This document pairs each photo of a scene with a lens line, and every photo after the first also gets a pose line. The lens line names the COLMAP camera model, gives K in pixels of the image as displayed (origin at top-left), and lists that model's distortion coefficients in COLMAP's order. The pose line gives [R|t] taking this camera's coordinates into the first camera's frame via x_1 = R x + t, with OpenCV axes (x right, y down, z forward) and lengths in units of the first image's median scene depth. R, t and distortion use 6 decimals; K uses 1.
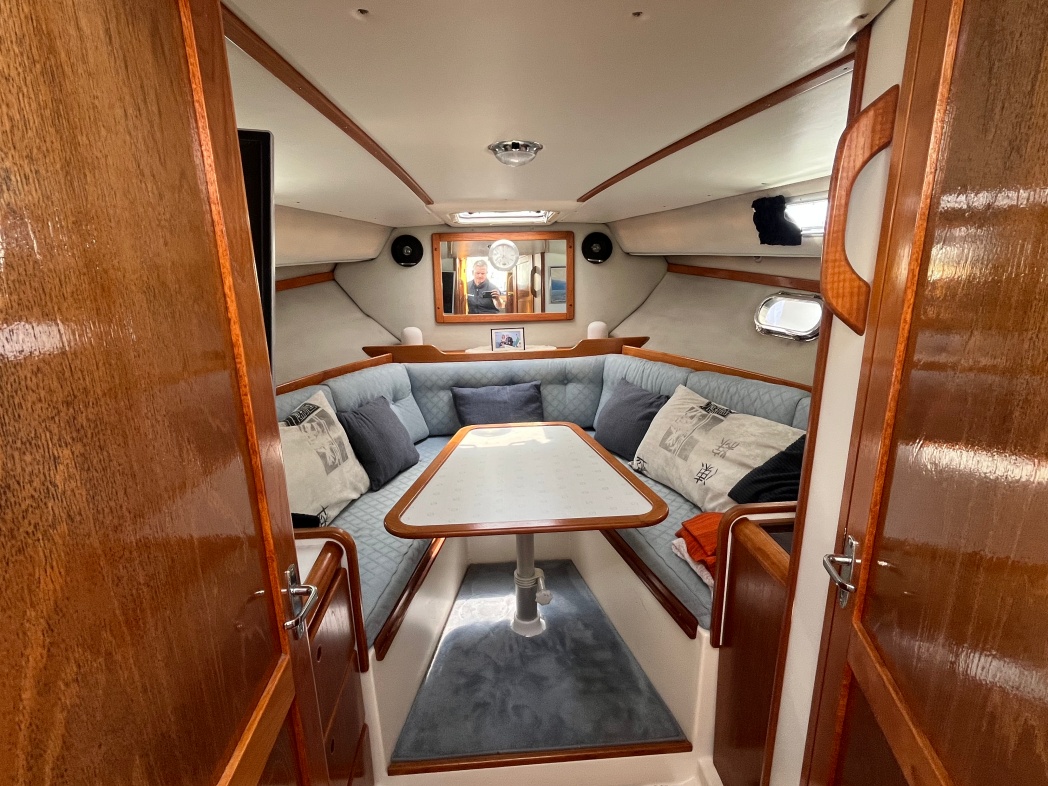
lens RADIAL K [[532.1, 0, 524.0], [0, 532.1, 393.0], [0, 0, 1]] dist [0.000482, 0.000112]
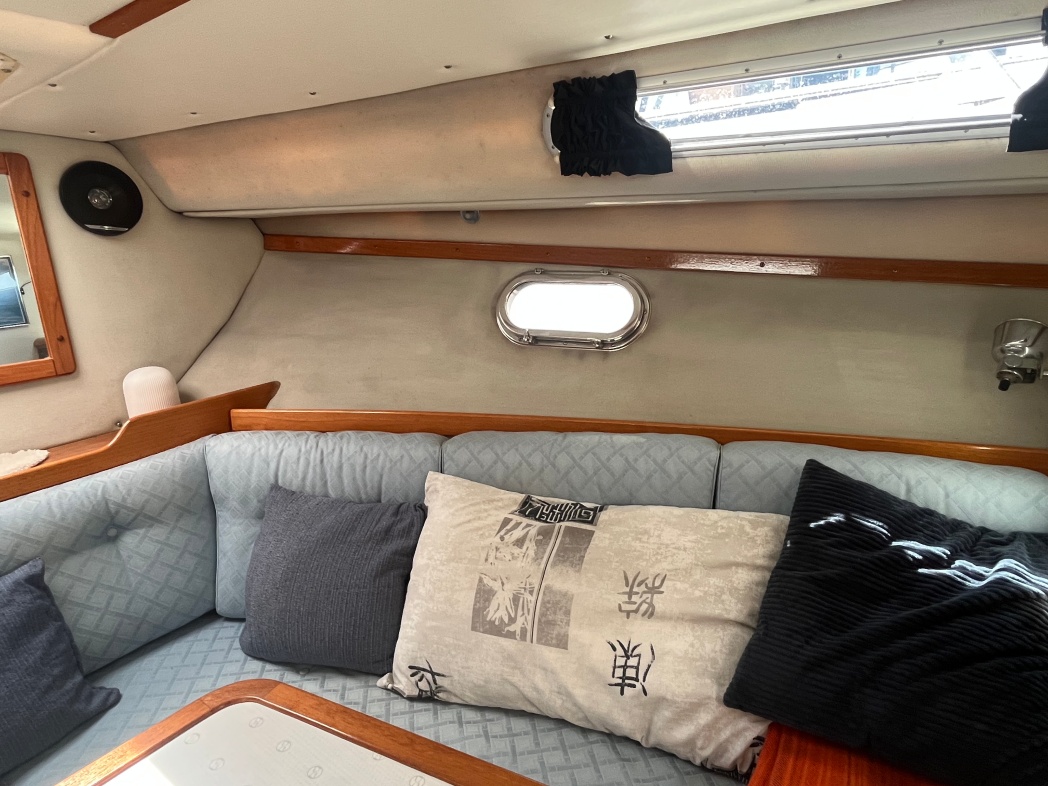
lens RADIAL K [[615.4, 0, 516.4], [0, 615.4, 390.8], [0, 0, 1]] dist [-0.005127, 0.000297]
pose [[0.644305, -0.199009, 0.738422, -0.054048], [0.215340, 0.973692, 0.074522, -0.115148], [-0.733825, 0.110997, 0.670209, 0.576137]]
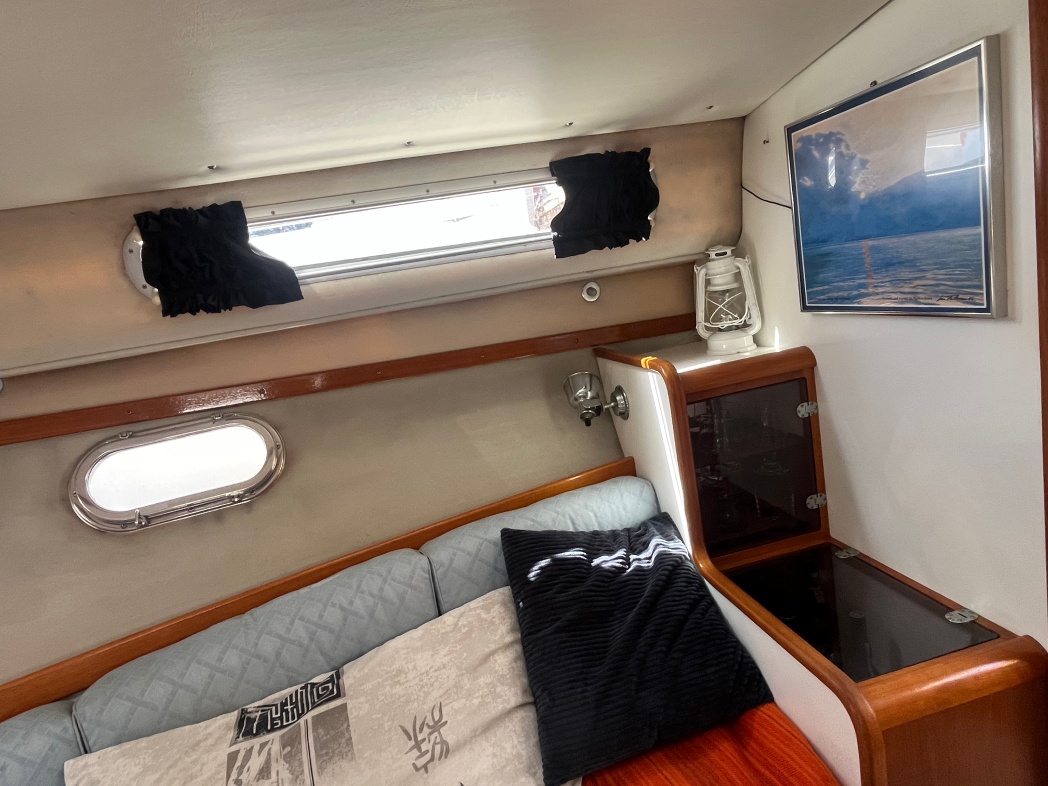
lens RADIAL K [[615.4, 0, 516.4], [0, 615.4, 390.8], [0, 0, 1]] dist [-0.005127, 0.000297]
pose [[-0.112082, -0.135027, 0.984482, -0.070944], [0.418951, 0.891947, 0.170032, -0.169098], [-0.901065, 0.431507, -0.043402, 0.694042]]
